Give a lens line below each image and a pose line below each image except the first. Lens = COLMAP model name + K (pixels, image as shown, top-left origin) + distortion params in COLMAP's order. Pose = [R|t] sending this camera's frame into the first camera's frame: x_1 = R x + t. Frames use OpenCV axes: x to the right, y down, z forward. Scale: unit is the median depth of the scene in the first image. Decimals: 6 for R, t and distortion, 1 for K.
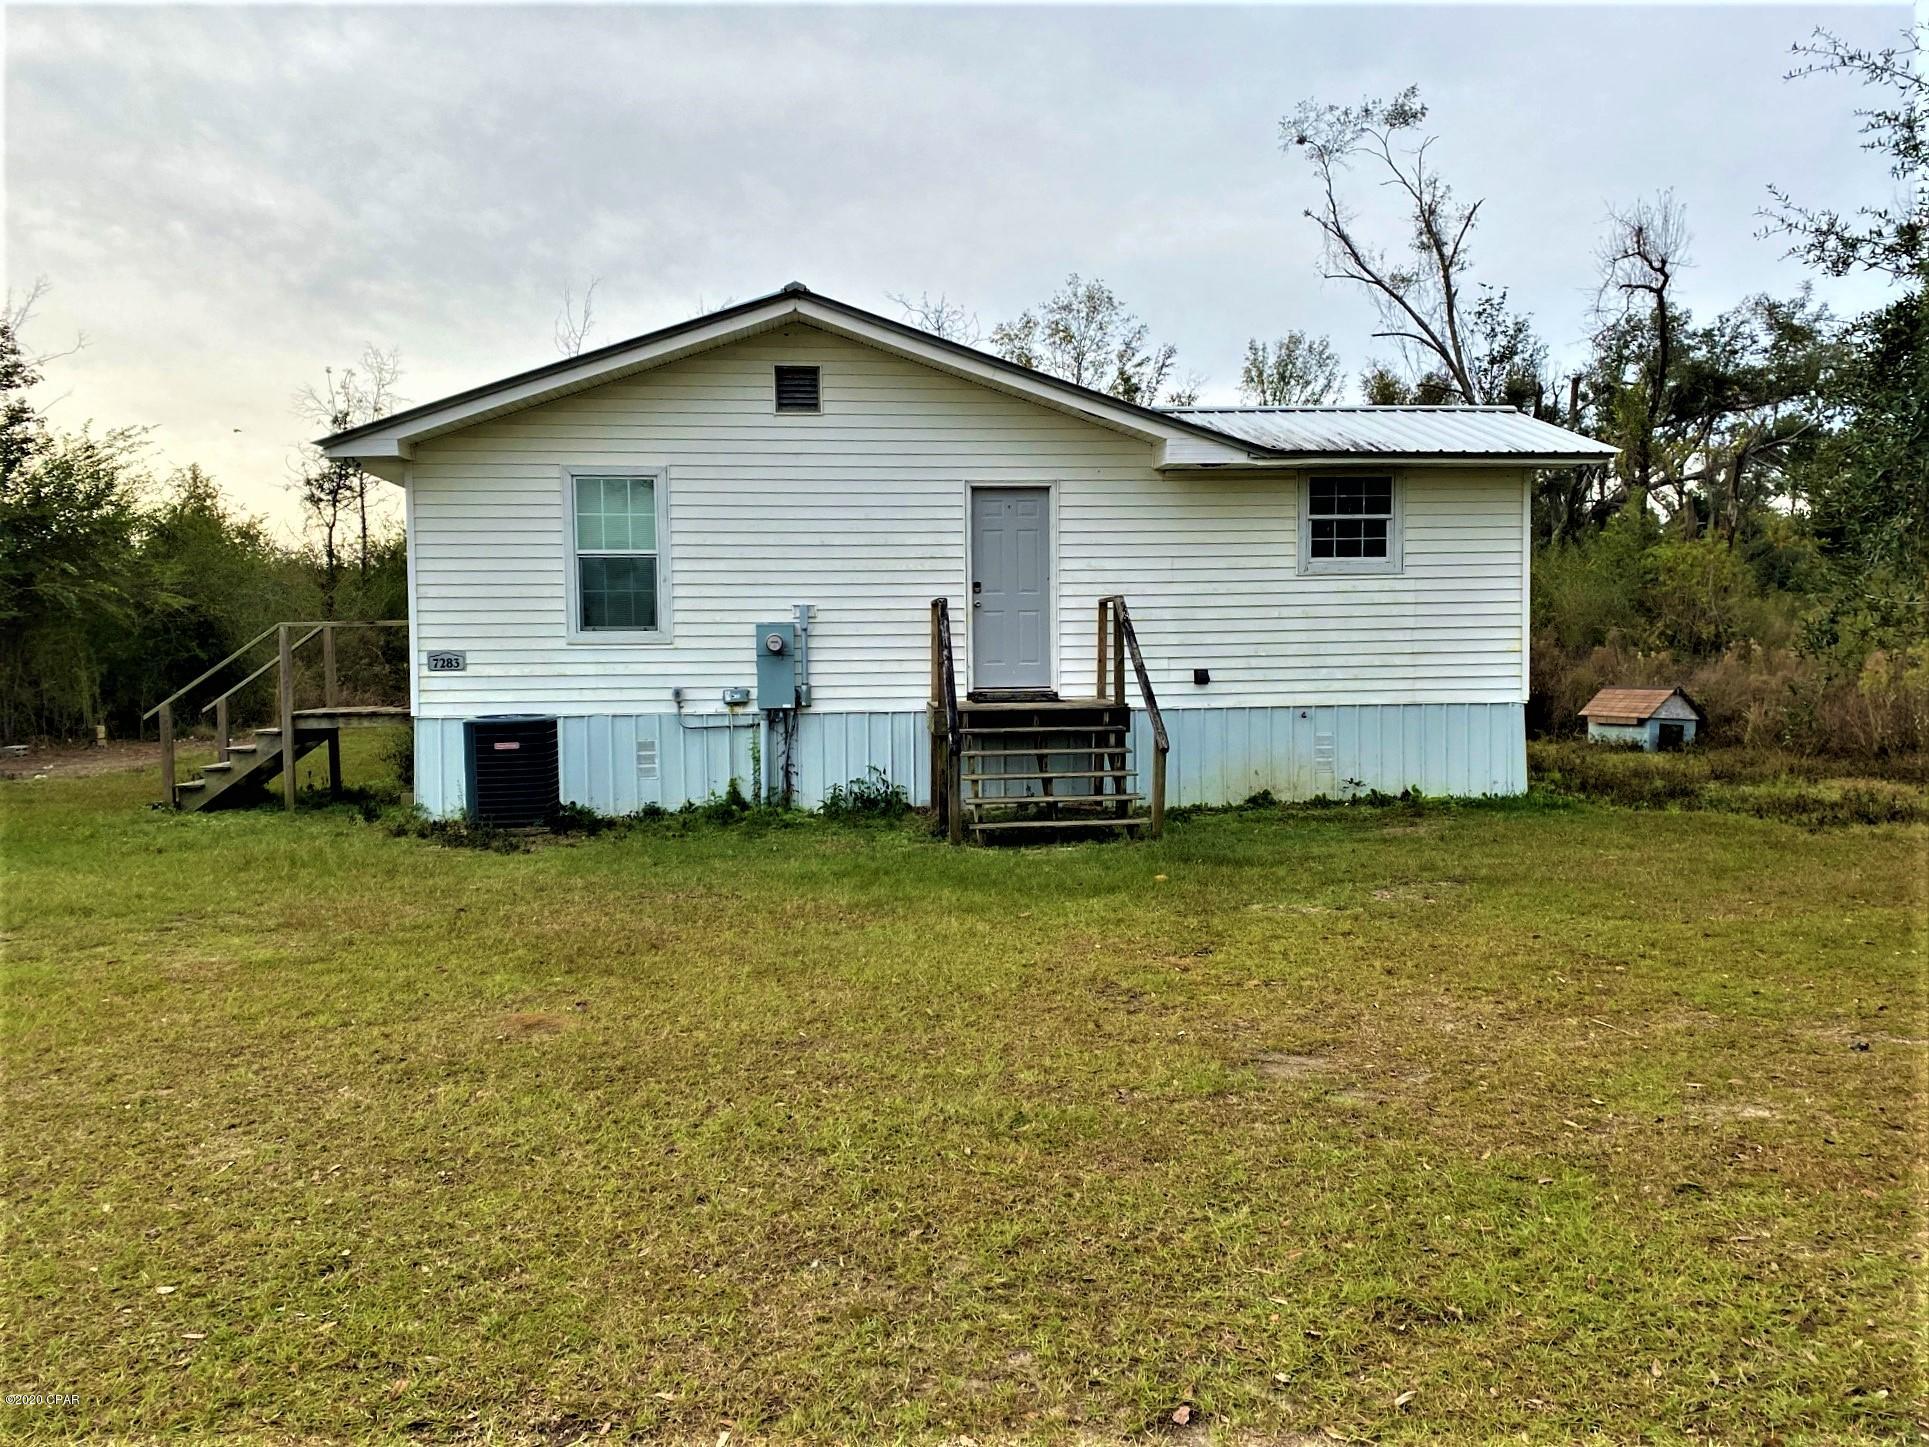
lens RADIAL K [[1508.0, 0, 964.5], [0, 1508.0, 723.5], [0, 0, 1]] dist [0.043513, -0.001740]
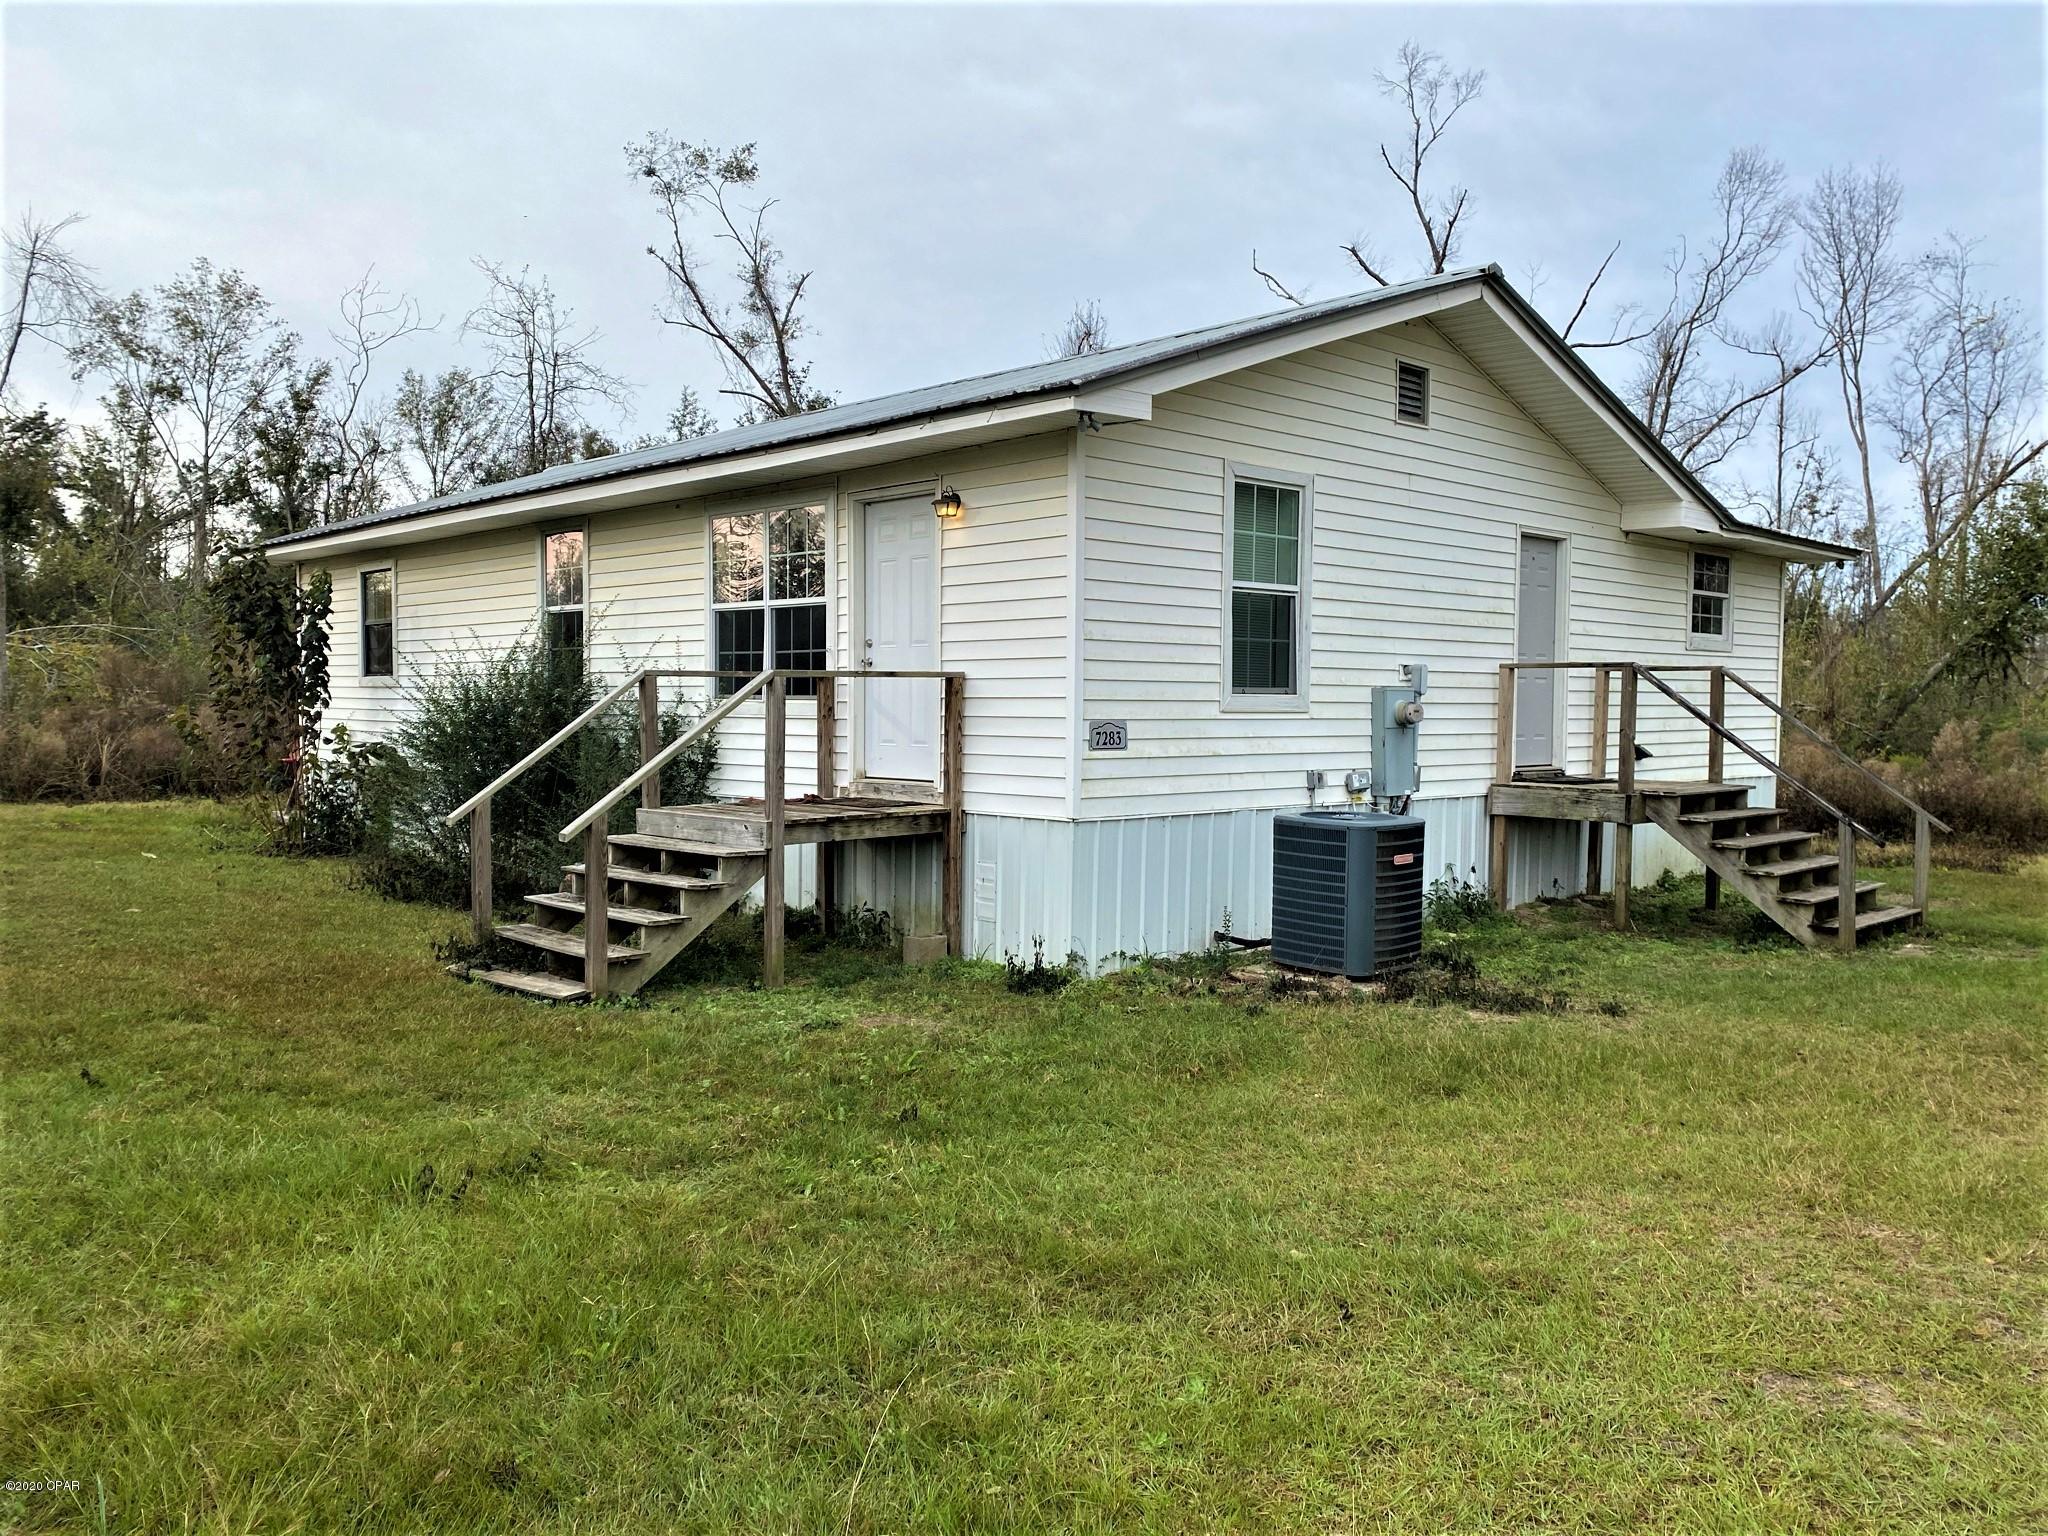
lens RADIAL K [[1527.6, 0, 1024.0], [0, 1527.6, 768.0], [0, 0, 1]] dist [0.062749, -0.001204]
pose [[0.808403, -0.010232, 0.588540, -0.729464], [0.017910, 0.999814, -0.007218, -0.021383], [-0.588357, 0.016376, 0.808436, 0.454003]]
